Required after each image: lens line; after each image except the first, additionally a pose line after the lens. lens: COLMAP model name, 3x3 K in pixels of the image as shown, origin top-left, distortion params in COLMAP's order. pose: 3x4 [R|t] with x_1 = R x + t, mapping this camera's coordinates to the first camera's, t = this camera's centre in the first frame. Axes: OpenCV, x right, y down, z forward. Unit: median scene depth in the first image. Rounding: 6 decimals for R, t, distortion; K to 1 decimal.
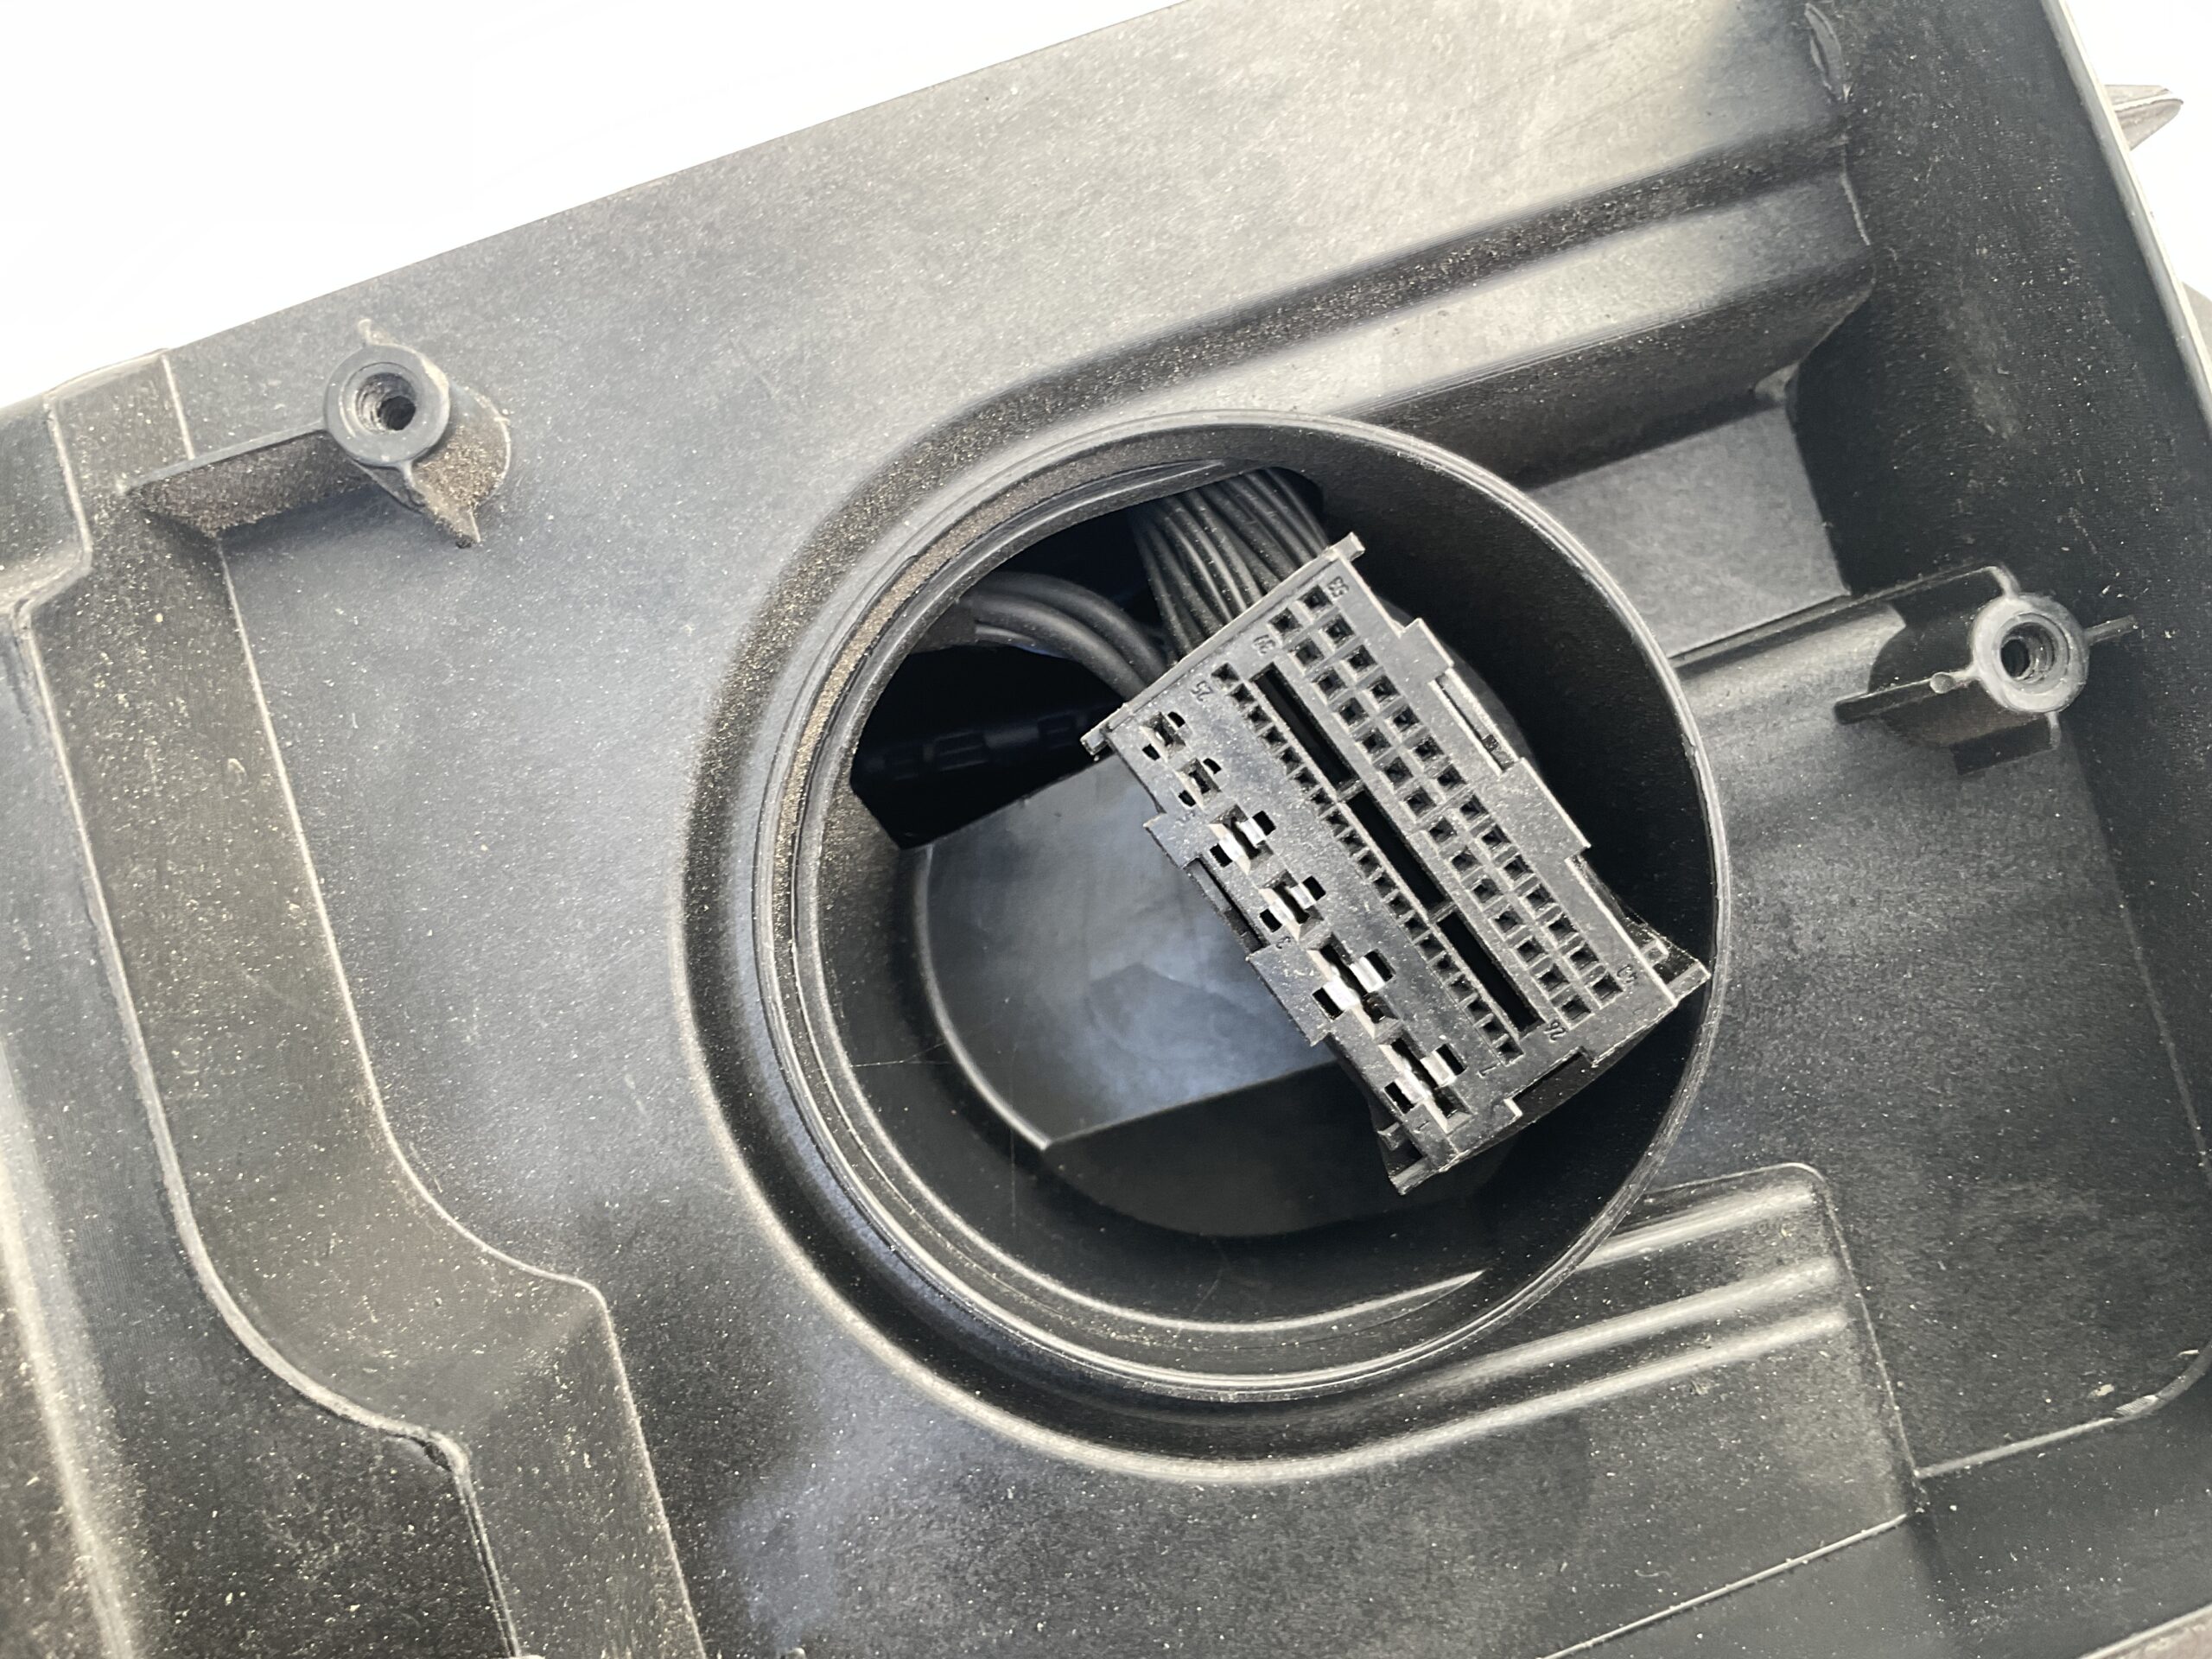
lens RADIAL K [[1859.5, 0, 1101.2], [0, 1859.5, 845.6], [0, 0, 1]] dist [0.049614, -0.138775]
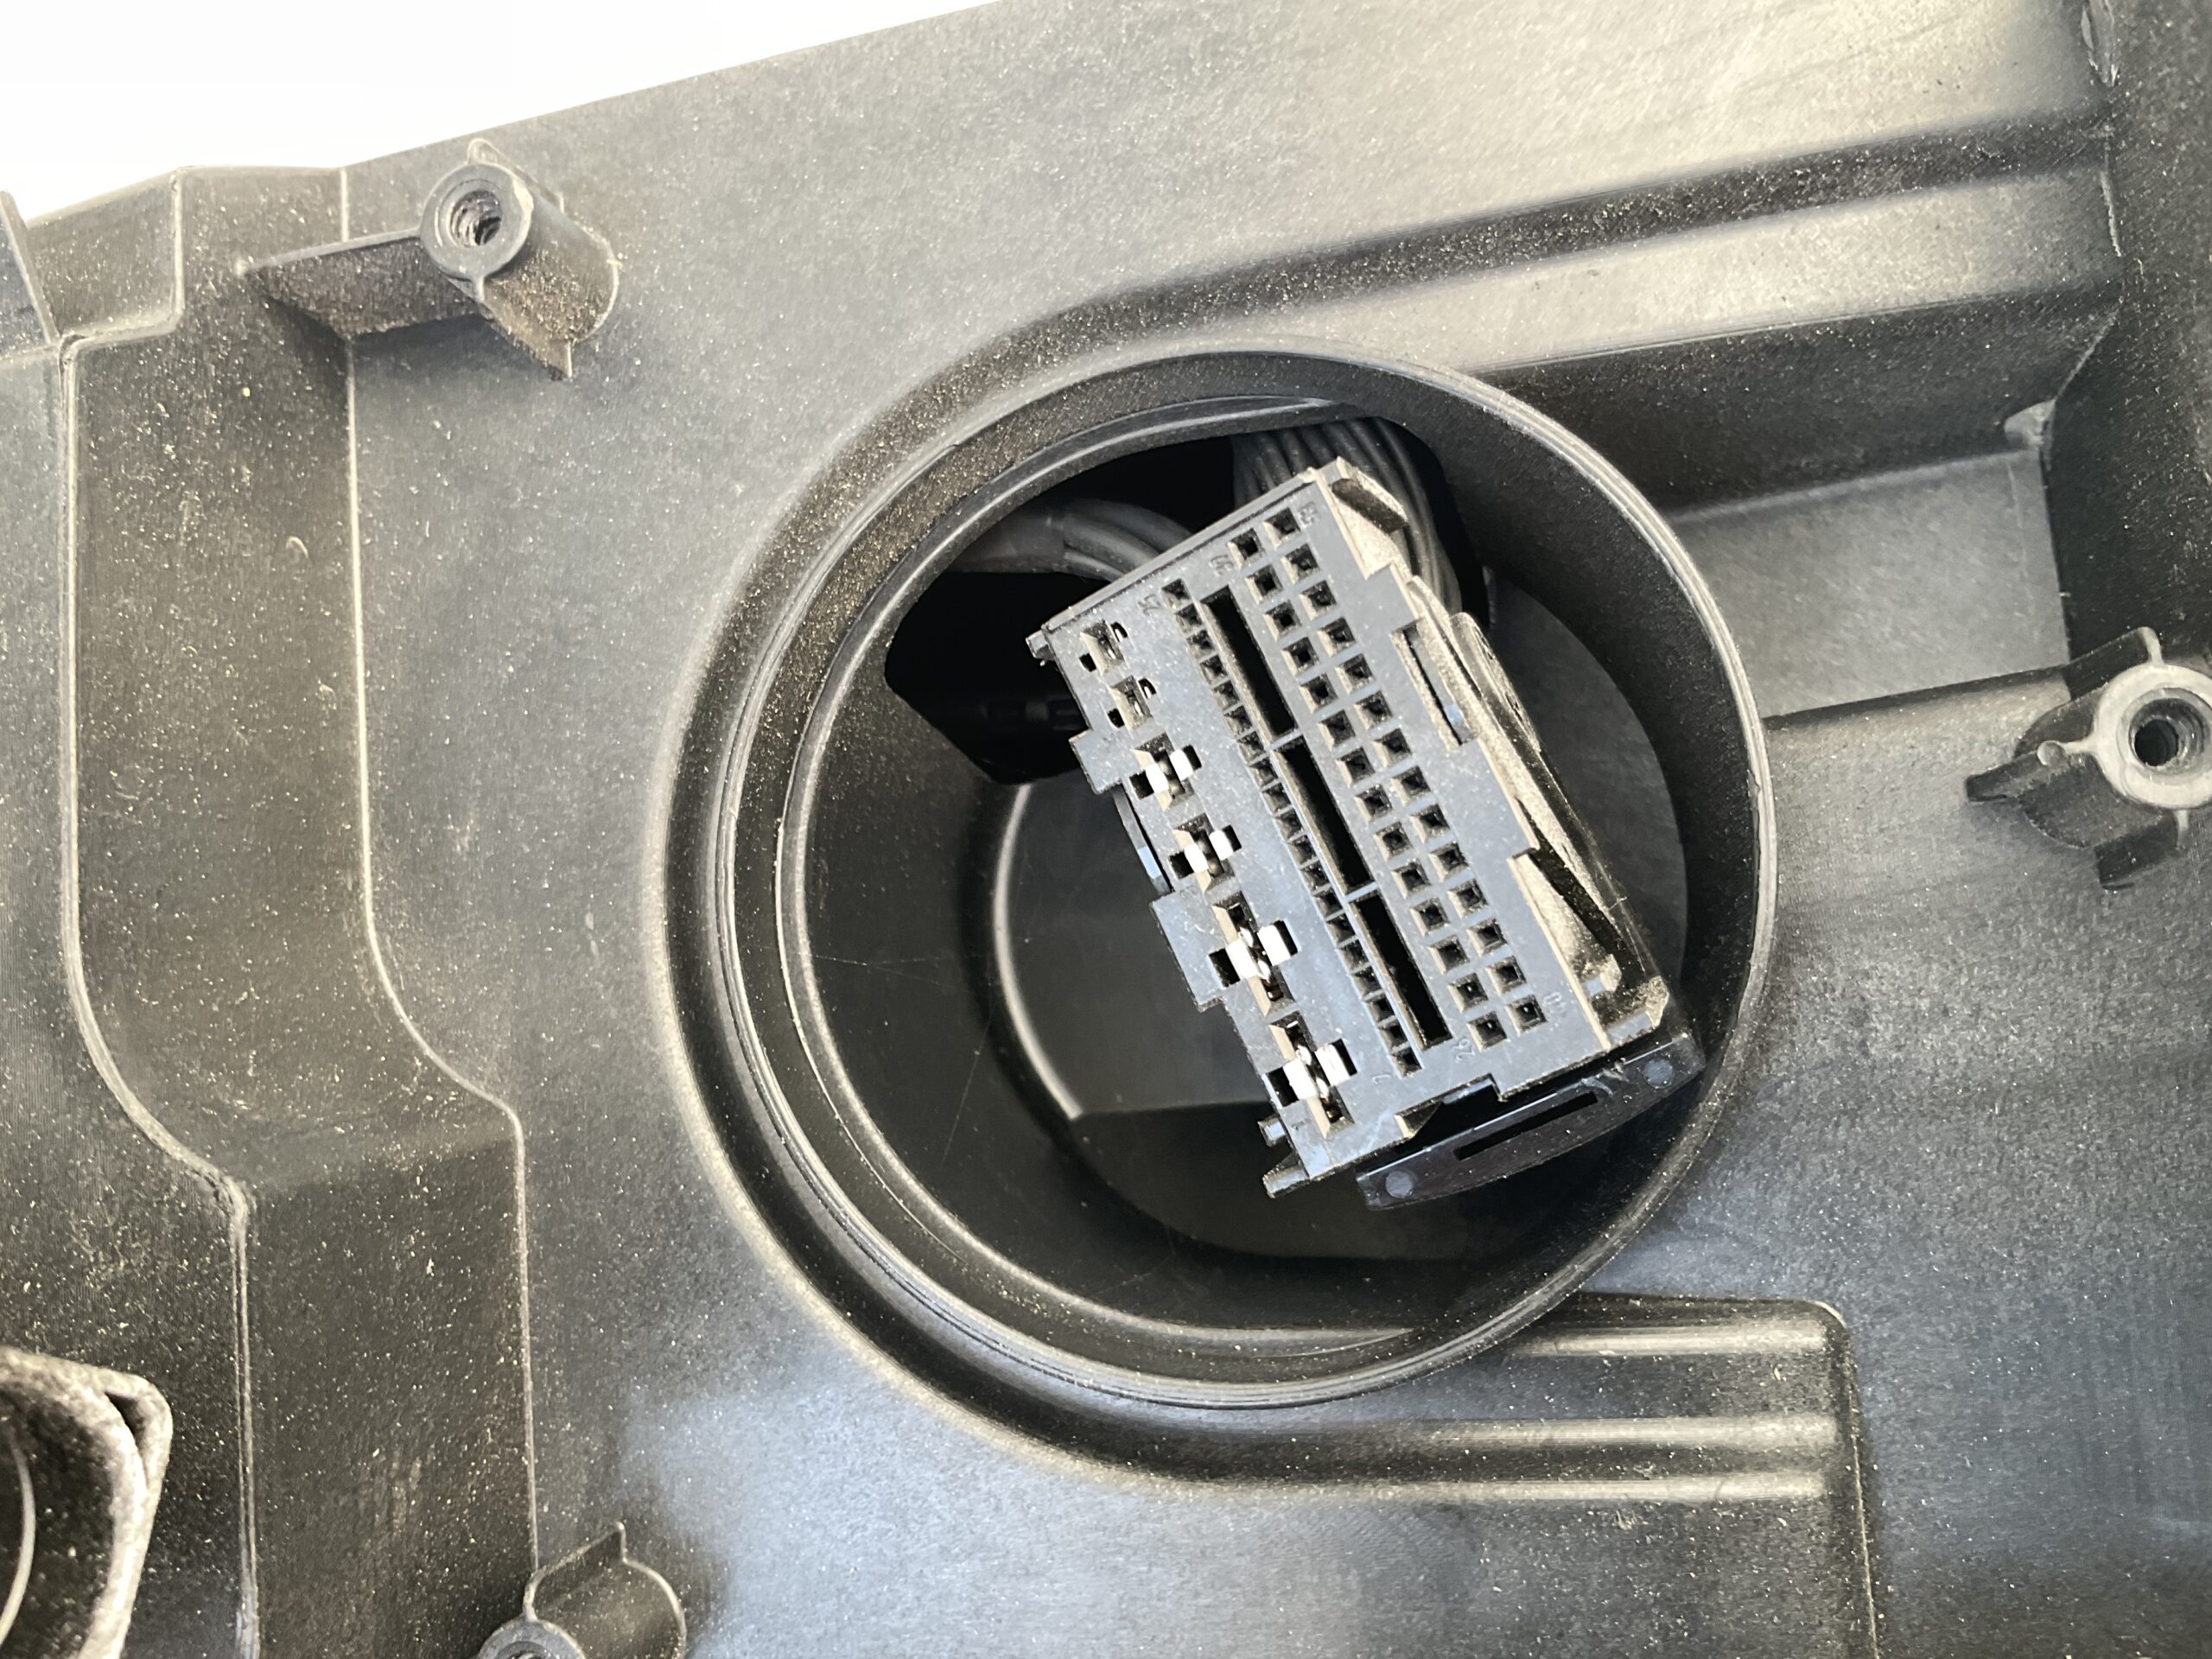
lens RADIAL K [[1859.5, 0, 1101.2], [0, 1859.5, 845.6], [0, 0, 1]] dist [0.049614, -0.138775]
pose [[0.950413, 0.188975, -0.246989, 0.250083], [-0.196657, 0.980450, -0.006578, 0.039630], [0.240917, 0.054824, 0.968996, 0.094631]]
